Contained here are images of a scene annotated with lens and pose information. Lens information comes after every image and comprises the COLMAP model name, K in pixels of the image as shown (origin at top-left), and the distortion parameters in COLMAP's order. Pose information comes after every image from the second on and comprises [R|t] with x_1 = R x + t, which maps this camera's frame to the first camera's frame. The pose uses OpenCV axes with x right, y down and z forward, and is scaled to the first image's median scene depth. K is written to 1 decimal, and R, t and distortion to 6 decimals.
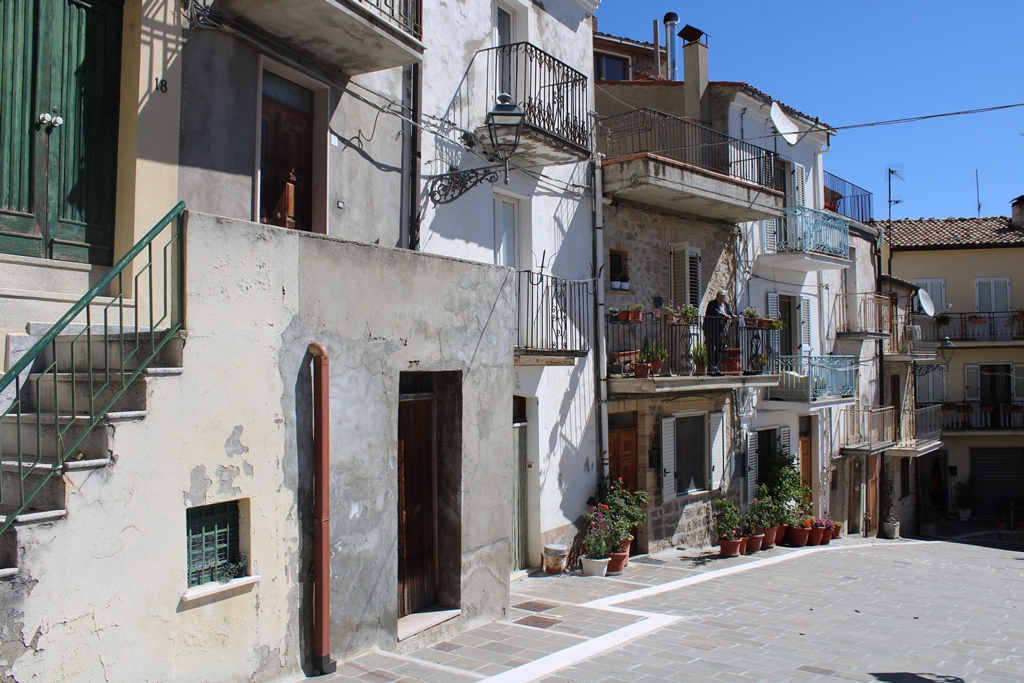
lens RADIAL K [[825.1, 0, 512.0], [0, 825.1, 341.5], [0, 0, 1]] dist [-0.115498, 0.017009]
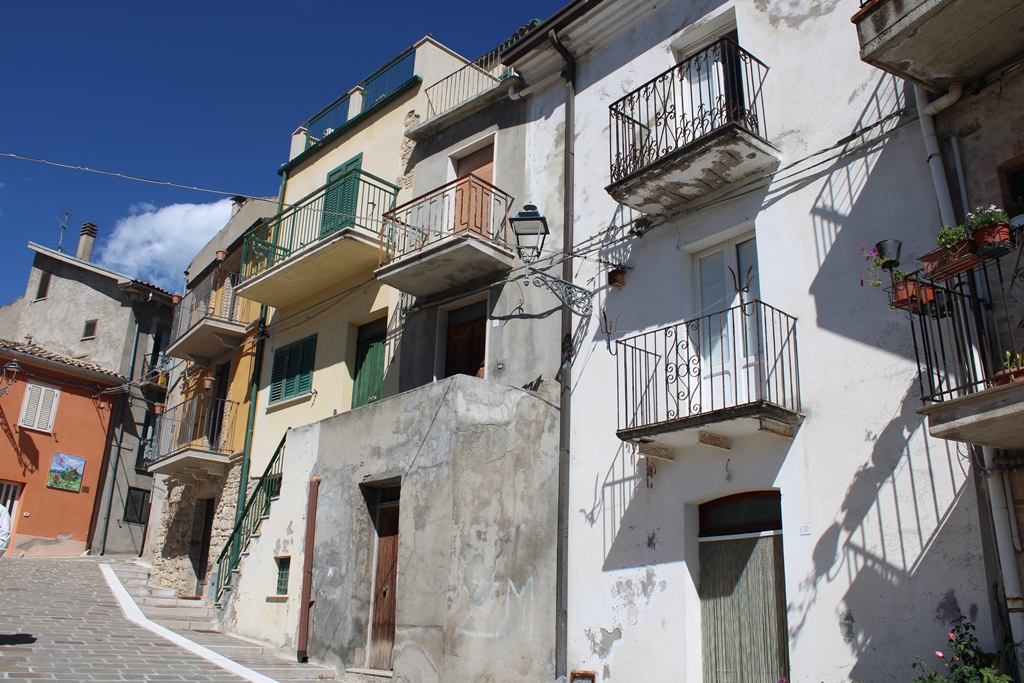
lens RADIAL K [[825.1, 0, 512.0], [0, 825.1, 341.5], [0, 0, 1]] dist [-0.115498, 0.017009]
pose [[-0.287213, -0.319802, -0.902904, 1.022054], [0.008530, 0.941728, -0.336267, 0.248715], [0.957829, -0.104282, -0.267749, 1.412651]]
